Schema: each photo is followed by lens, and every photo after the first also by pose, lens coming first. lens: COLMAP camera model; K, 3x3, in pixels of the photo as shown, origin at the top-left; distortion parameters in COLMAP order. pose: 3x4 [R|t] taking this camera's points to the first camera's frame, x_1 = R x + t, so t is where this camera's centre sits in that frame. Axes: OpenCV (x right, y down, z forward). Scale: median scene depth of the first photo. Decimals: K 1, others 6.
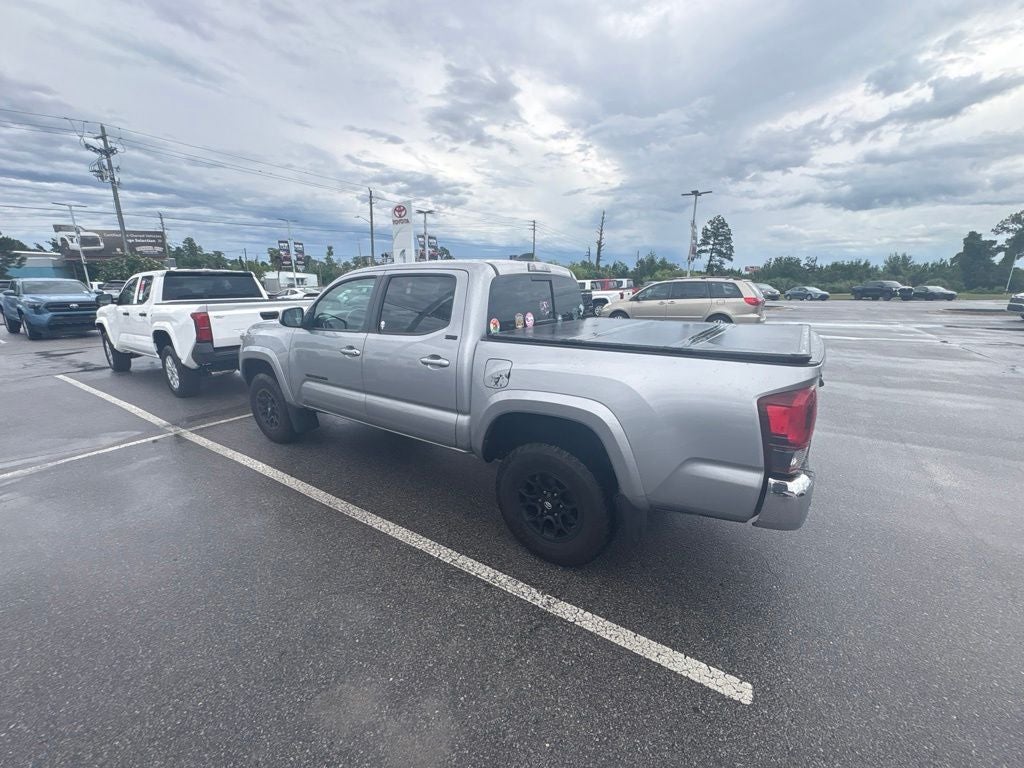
lens RADIAL K [[407.1, 0, 512.1], [0, 407.1, 381.7], [0, 0, 1]] dist [0.000539, -0.000507]
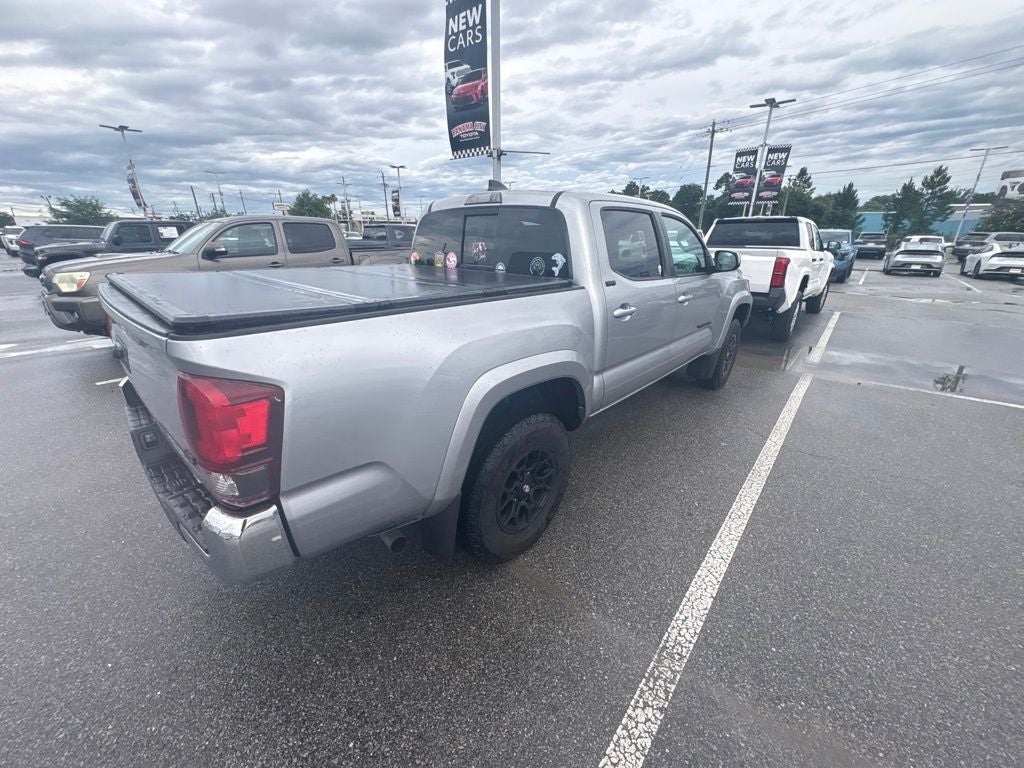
lens RADIAL K [[407.1, 0, 512.1], [0, 407.1, 381.7], [0, 0, 1]] dist [0.000539, -0.000507]
pose [[-0.125707, 0.338399, -0.932568, 0.343209], [-0.239476, 0.901876, 0.359543, -0.094641], [0.962730, 0.268525, -0.032334, 0.435856]]
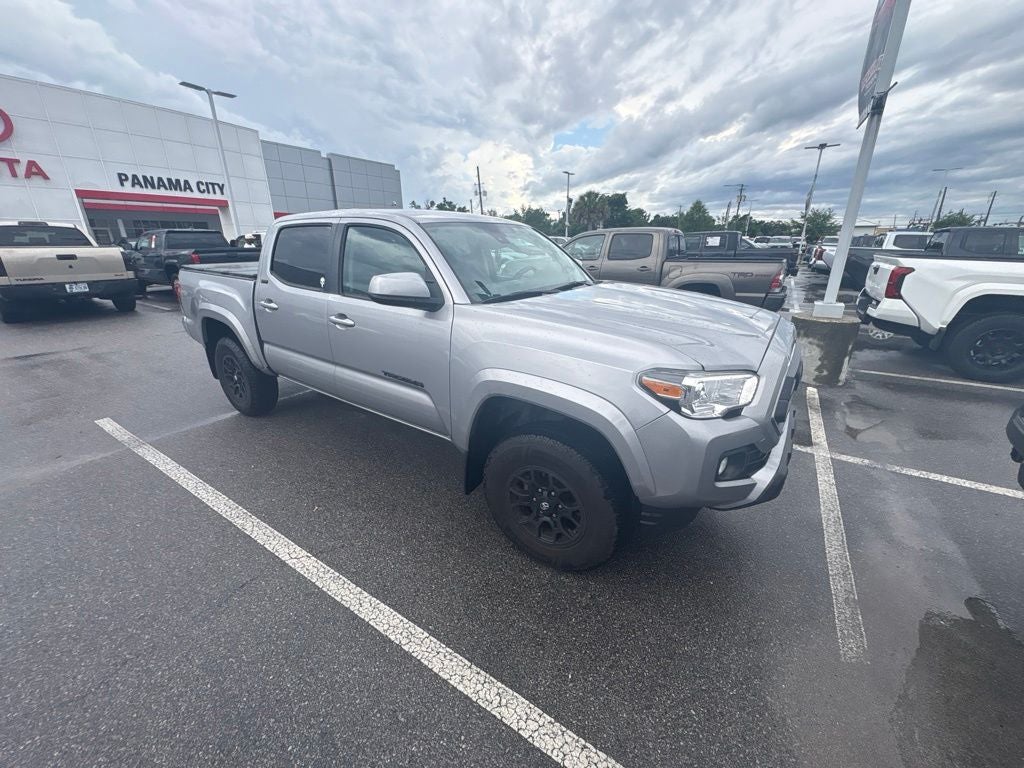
lens RADIAL K [[407.1, 0, 512.1], [0, 407.1, 381.7], [0, 0, 1]] dist [0.000539, -0.000507]
pose [[-0.999996, 0.002109, 0.001702, -0.157302], [0.002696, 0.839777, 0.542924, -0.195175], [-0.000284, 0.542927, -0.839780, 0.828628]]
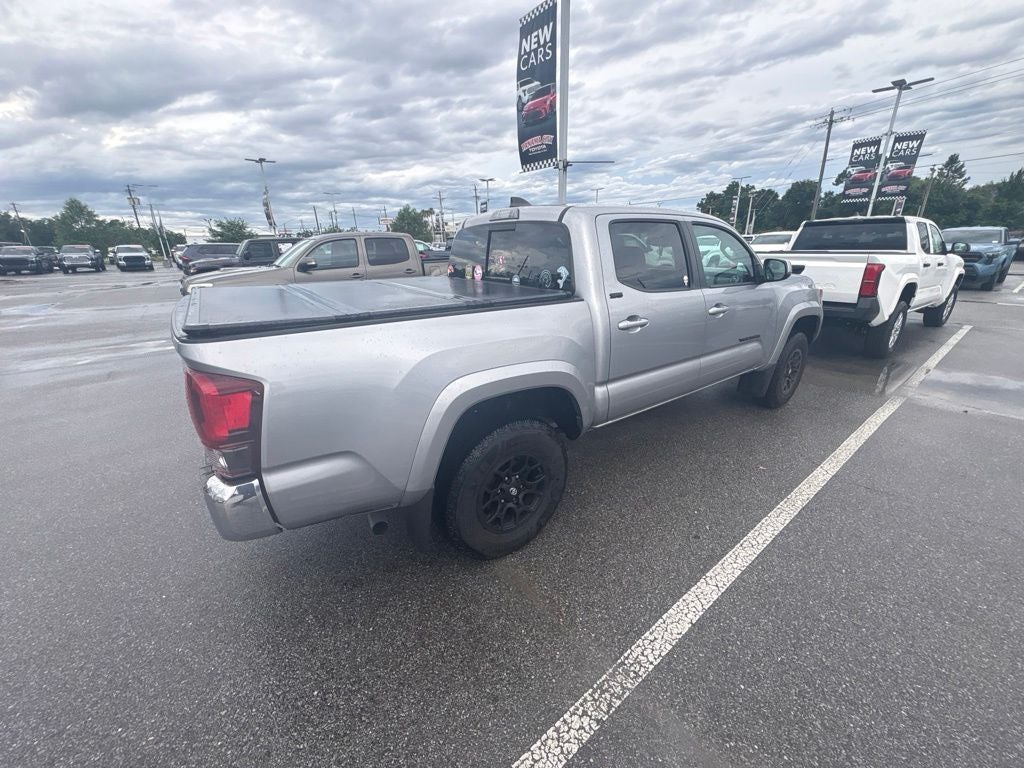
lens RADIAL K [[407.1, 0, 512.1], [0, 407.1, 381.7], [0, 0, 1]] dist [0.000539, -0.000507]
pose [[-0.323472, 0.312566, -0.893123, 0.342883], [-0.206491, 0.897802, 0.388990, -0.111091], [0.923432, 0.310249, -0.225871, 0.486380]]
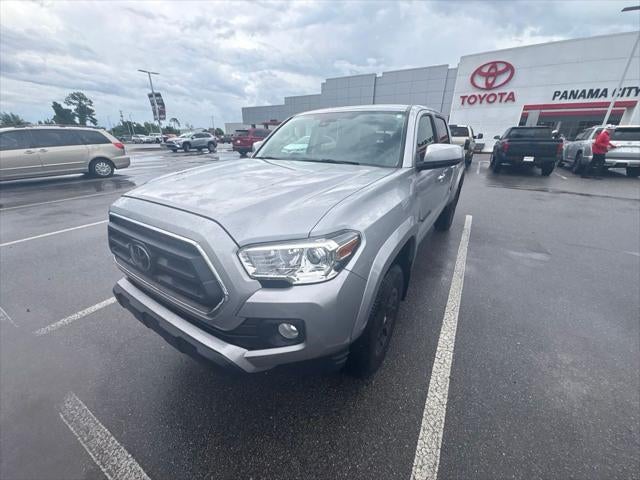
lens RADIAL K [[254.4, 0, 320.1], [0, 254.4, 238.6], [0, 0, 1]] dist [0.000539, -0.000507]
pose [[-0.037011, -0.374007, 0.926687, -0.454464], [0.234887, 0.898087, 0.371845, -0.108391], [-0.971318, 0.231429, 0.054610, 0.520709]]
